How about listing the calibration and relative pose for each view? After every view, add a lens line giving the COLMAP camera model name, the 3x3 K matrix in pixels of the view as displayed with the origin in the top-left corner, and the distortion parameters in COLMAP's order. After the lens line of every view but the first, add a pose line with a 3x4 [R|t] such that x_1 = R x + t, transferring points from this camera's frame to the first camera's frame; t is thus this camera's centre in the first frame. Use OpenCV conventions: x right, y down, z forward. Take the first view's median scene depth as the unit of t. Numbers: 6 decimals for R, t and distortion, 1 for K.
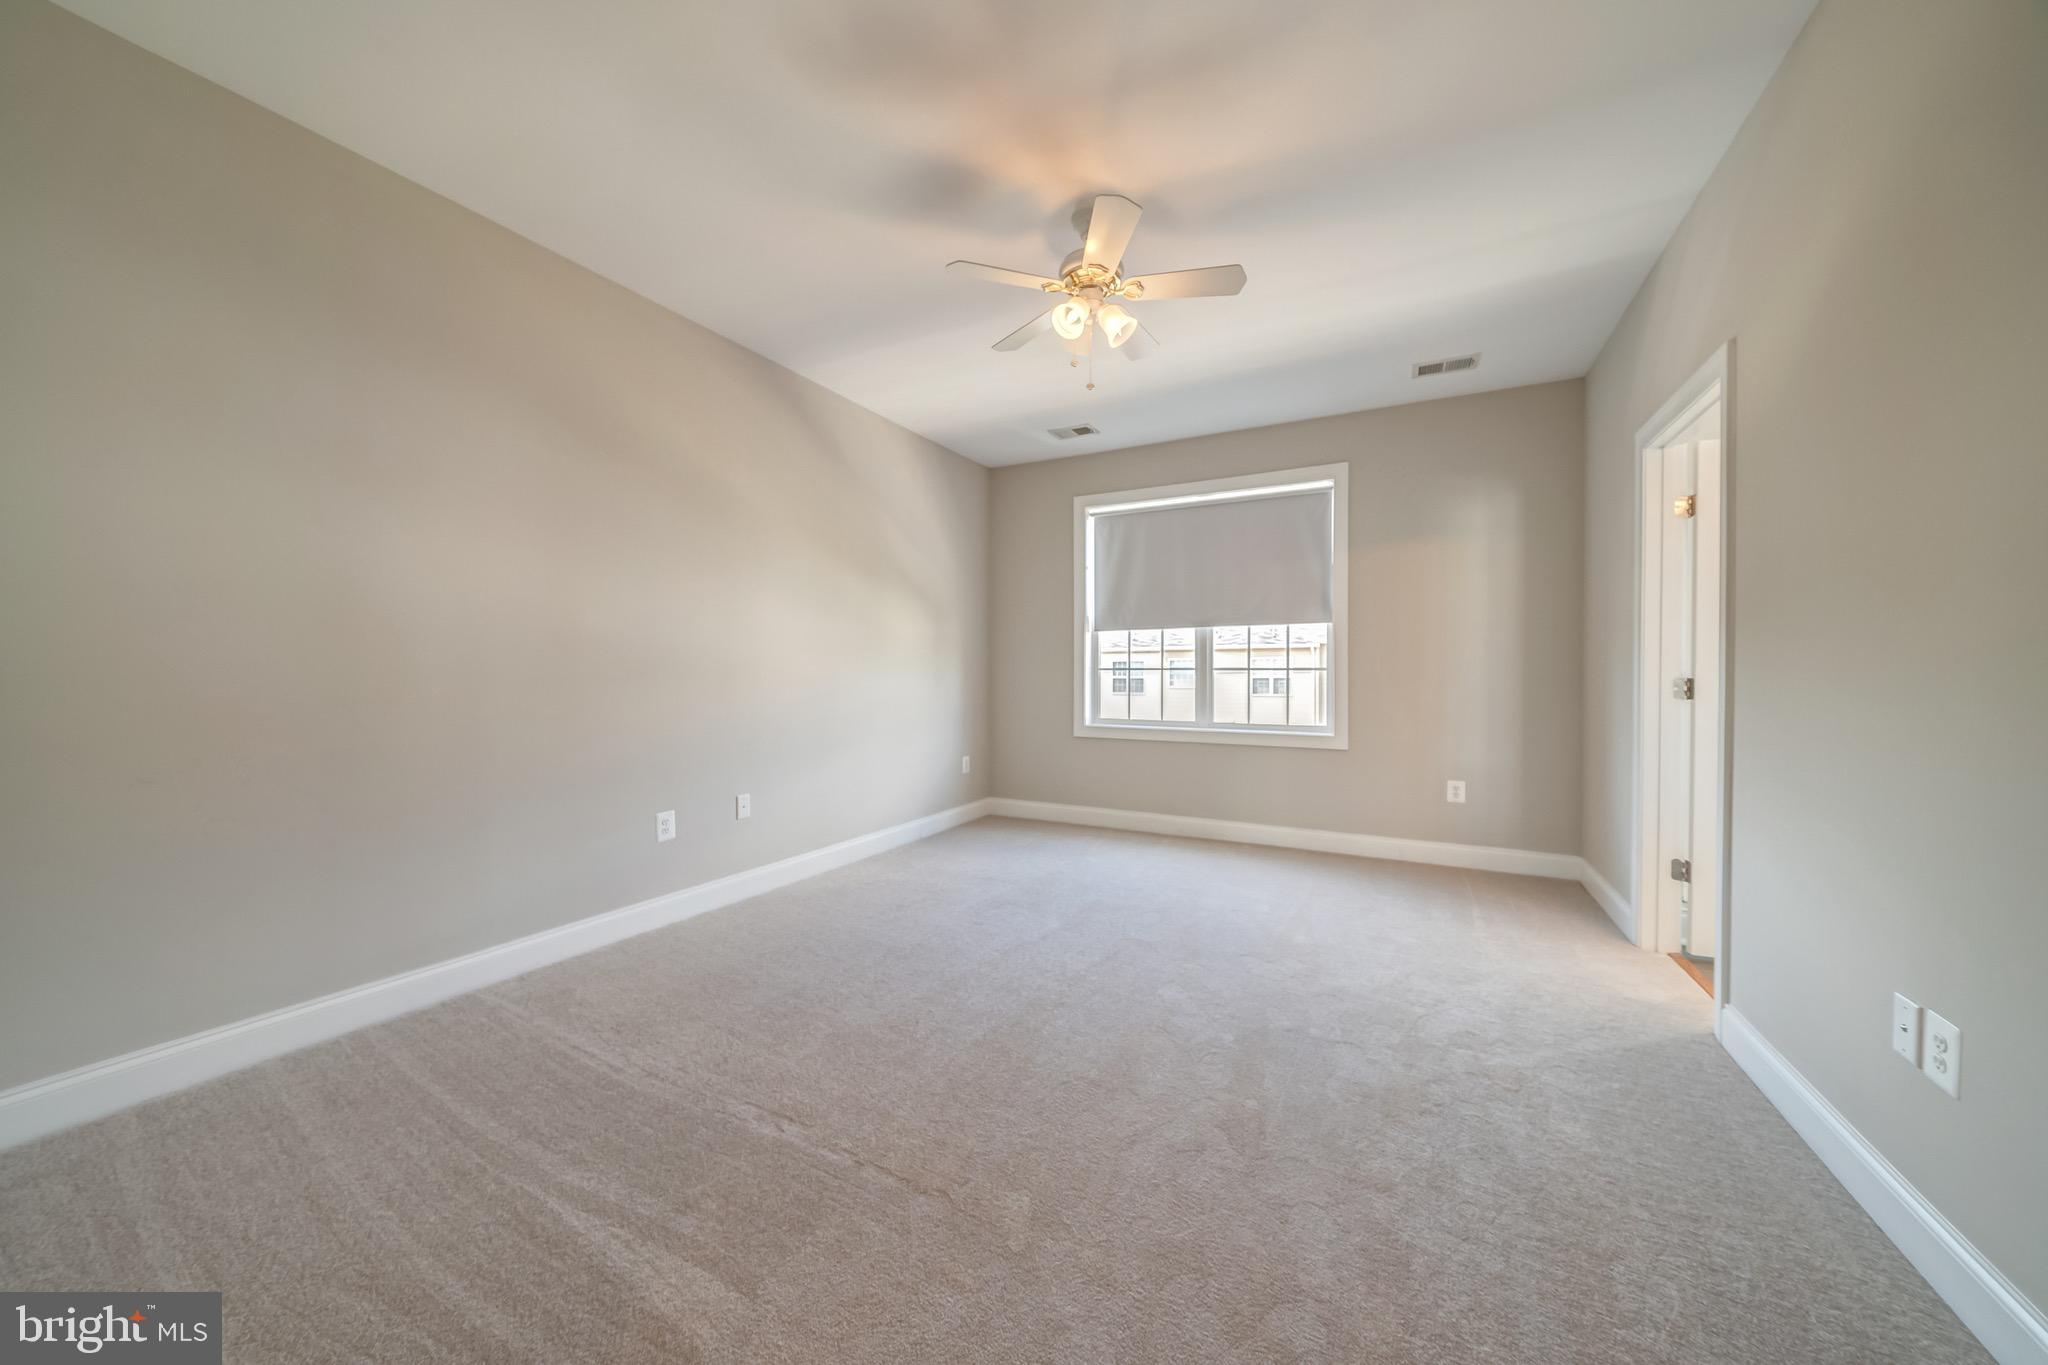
lens RADIAL K [[694.5, 0, 1022.8], [0, 694.5, 677.6], [0, 0, 1]] dist [-0.005866, 0.000480]
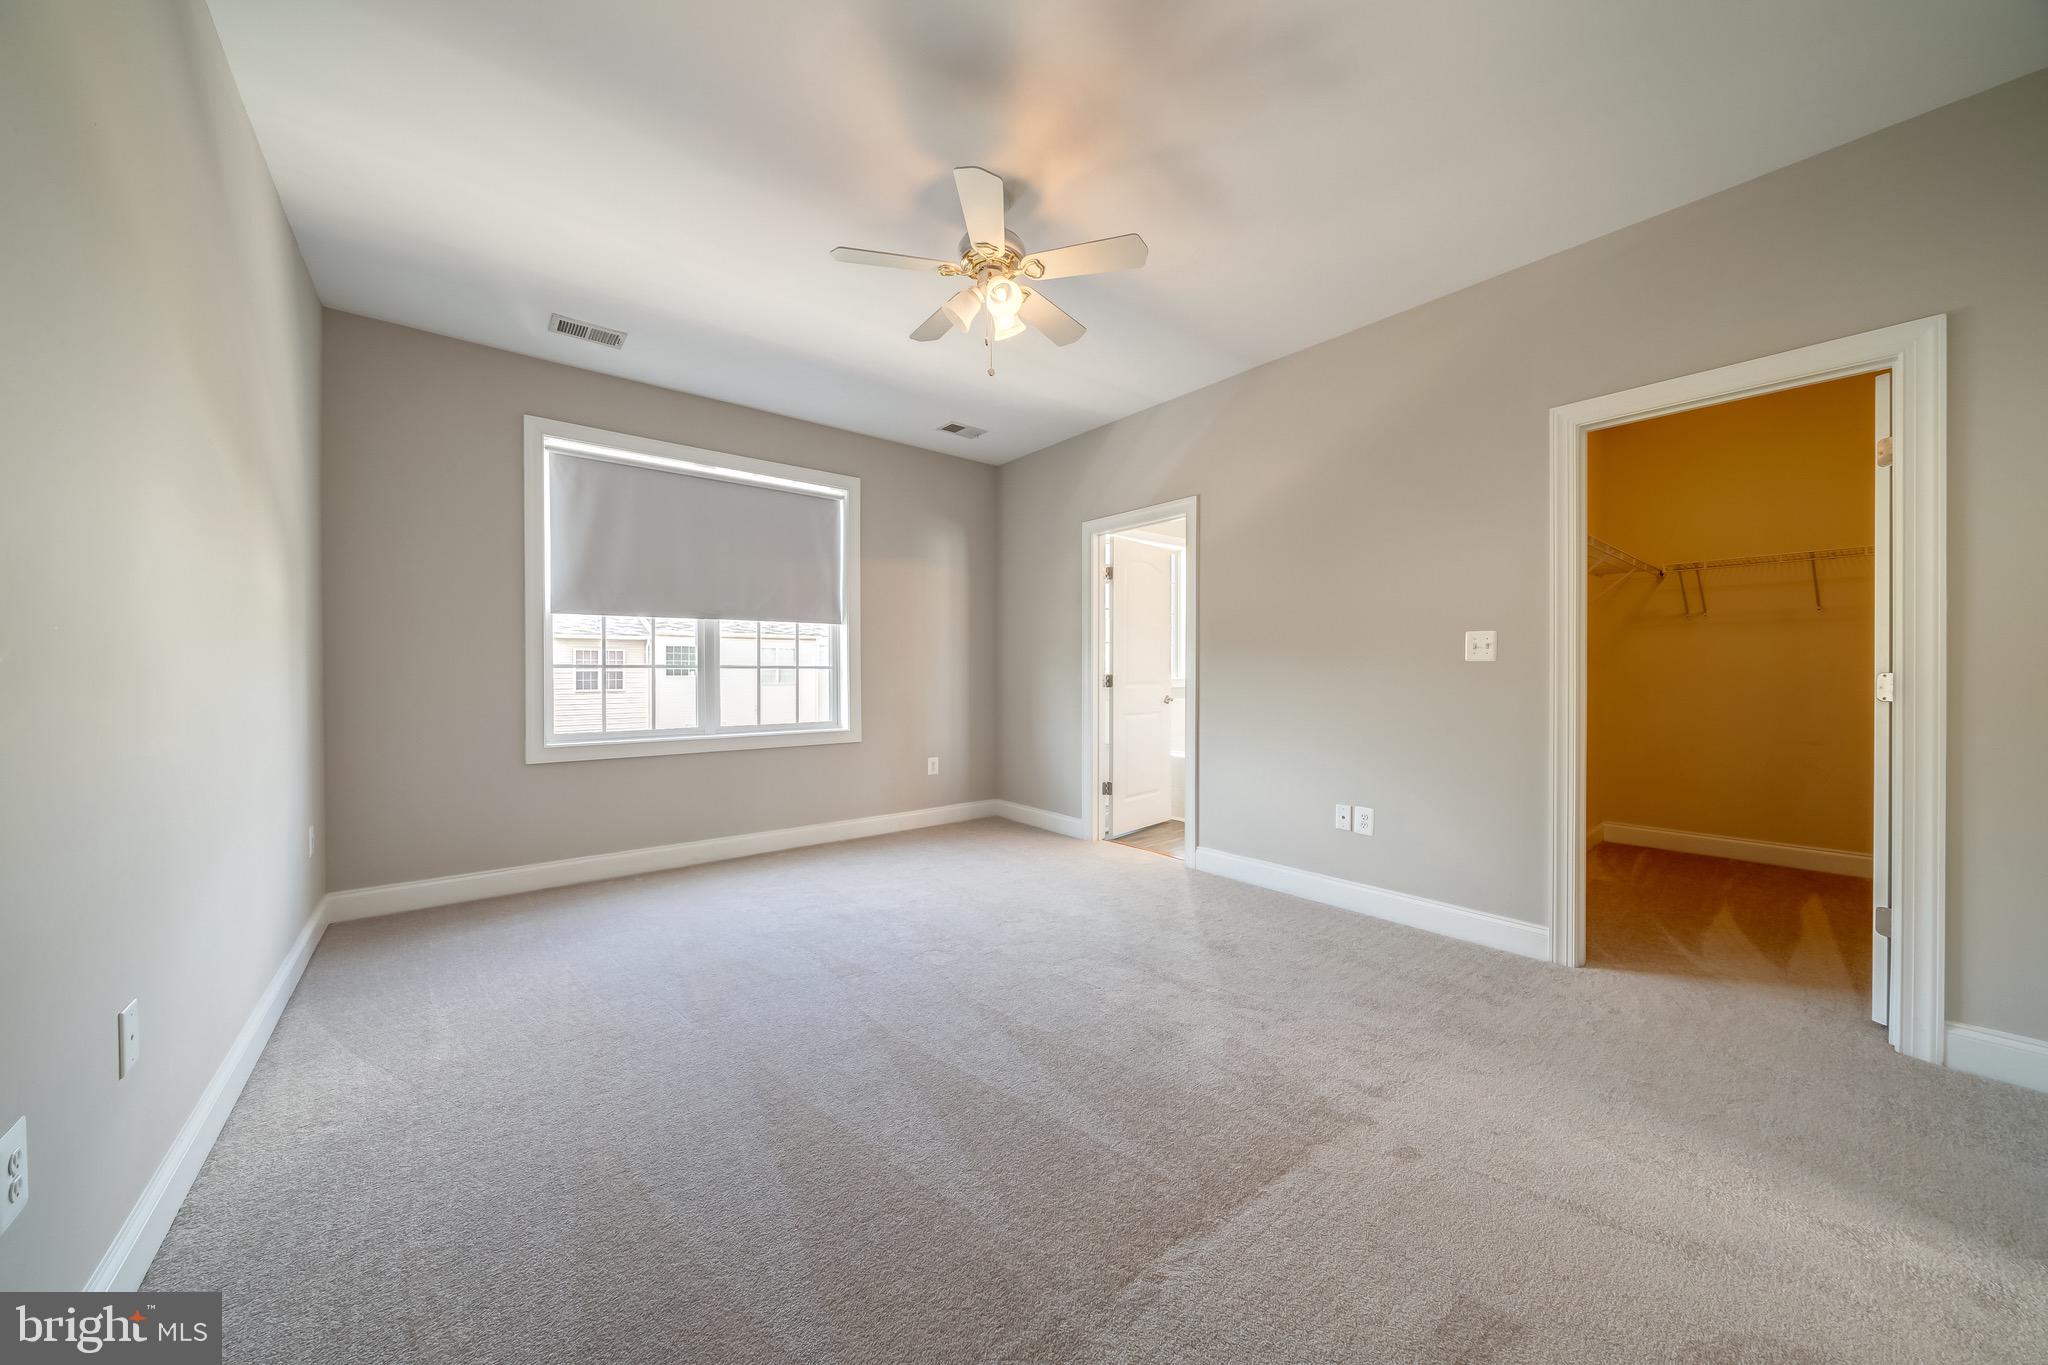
lens RADIAL K [[694.5, 0, 1023.8], [0, 694.5, 675.5], [0, 0, 1]] dist [-0.005866, 0.000480]
pose [[0.389145, -0.004124, 0.921167, -0.409509], [0.005631, 0.999982, 0.002099, -0.001137], [-0.921159, 0.004370, 0.389161, 0.313689]]
